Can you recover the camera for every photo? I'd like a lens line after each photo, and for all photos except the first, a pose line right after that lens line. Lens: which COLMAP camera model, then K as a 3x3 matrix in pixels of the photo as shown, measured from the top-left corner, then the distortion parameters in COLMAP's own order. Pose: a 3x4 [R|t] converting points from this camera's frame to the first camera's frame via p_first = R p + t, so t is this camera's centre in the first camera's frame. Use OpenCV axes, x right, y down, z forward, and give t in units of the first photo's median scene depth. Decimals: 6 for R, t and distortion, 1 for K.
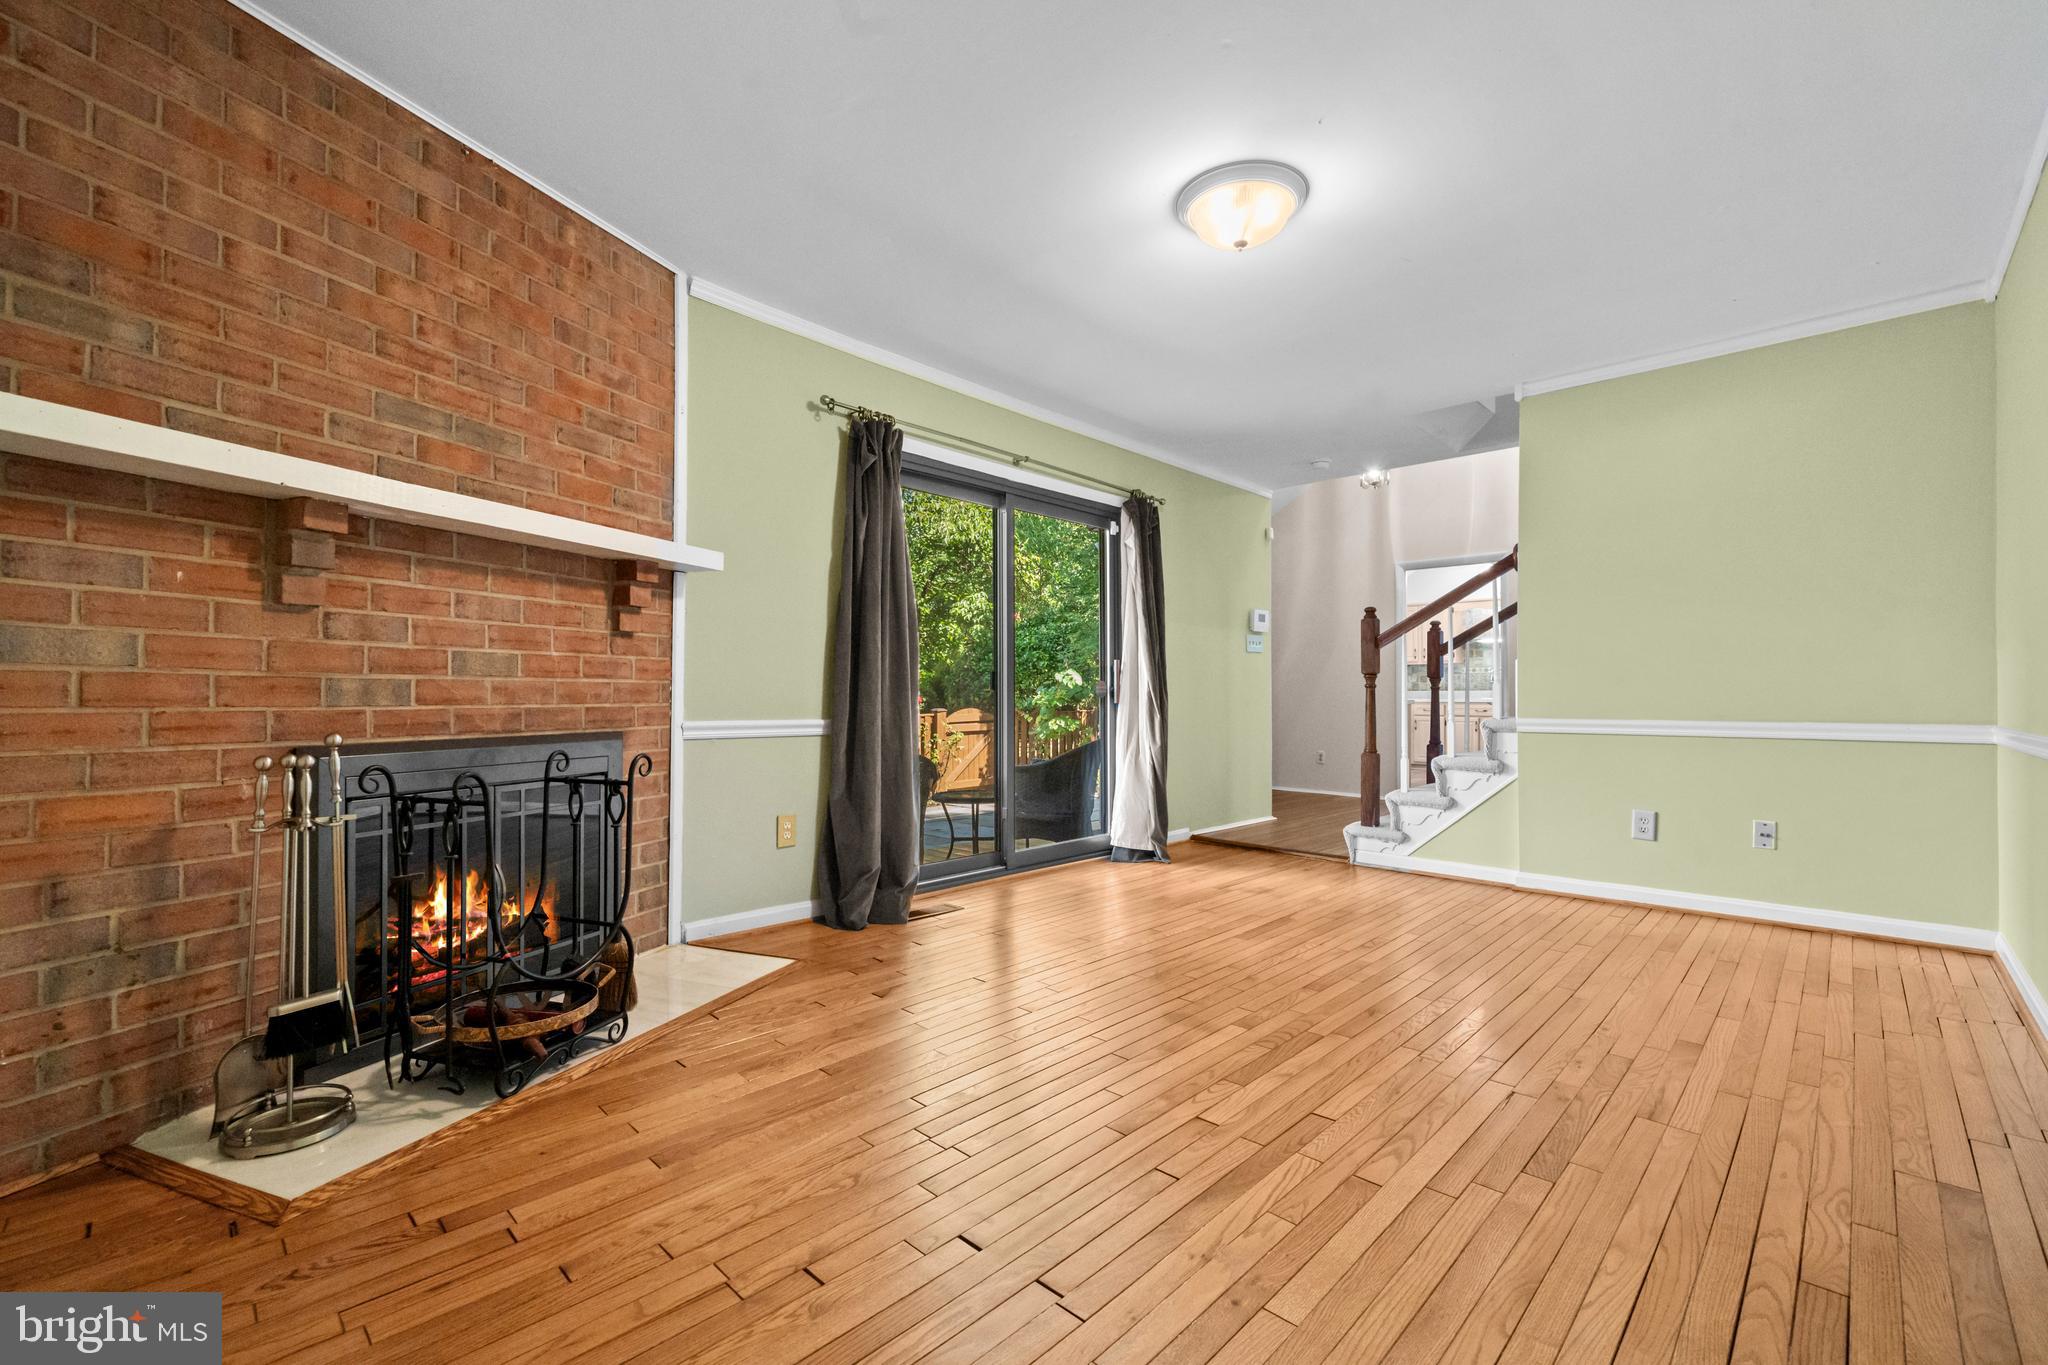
lens RADIAL K [[886.6, 0, 1021.9], [0, 886.6, 689.8], [0, 0, 1]] dist [-0.000338, 0.000822]
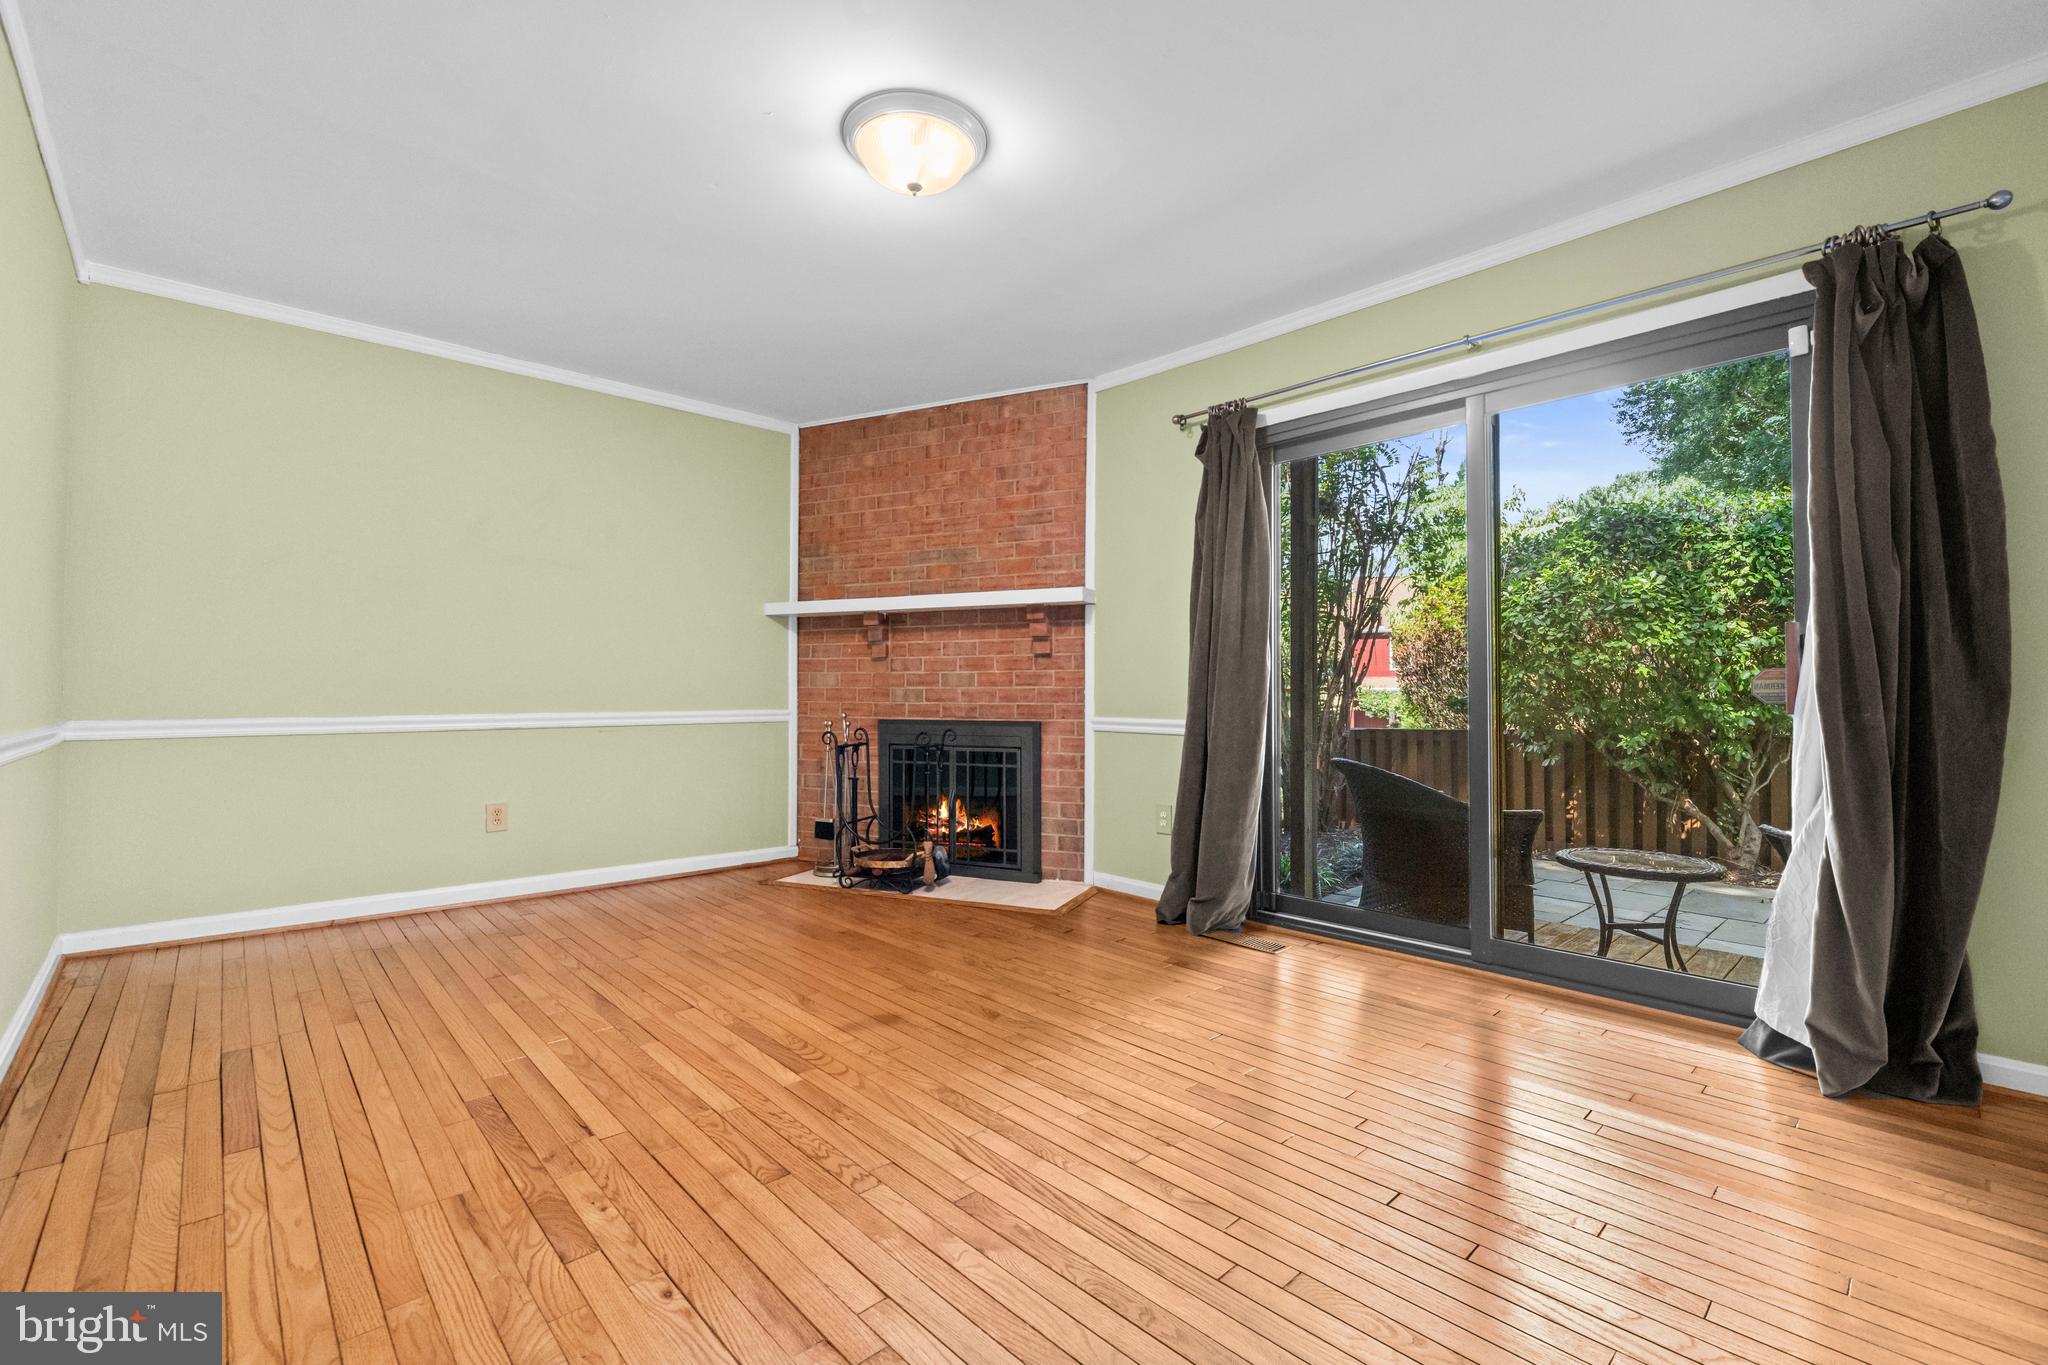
lens RADIAL K [[886.6, 0, 1022.0], [0, 886.6, 679.8], [0, 0, 1]] dist [-0.000338, 0.000822]
pose [[-0.068890, -0.018568, -0.997451, 1.097550], [0.004560, 0.999810, -0.018927, 0.005779], [0.997614, -0.005853, -0.068792, 1.148947]]
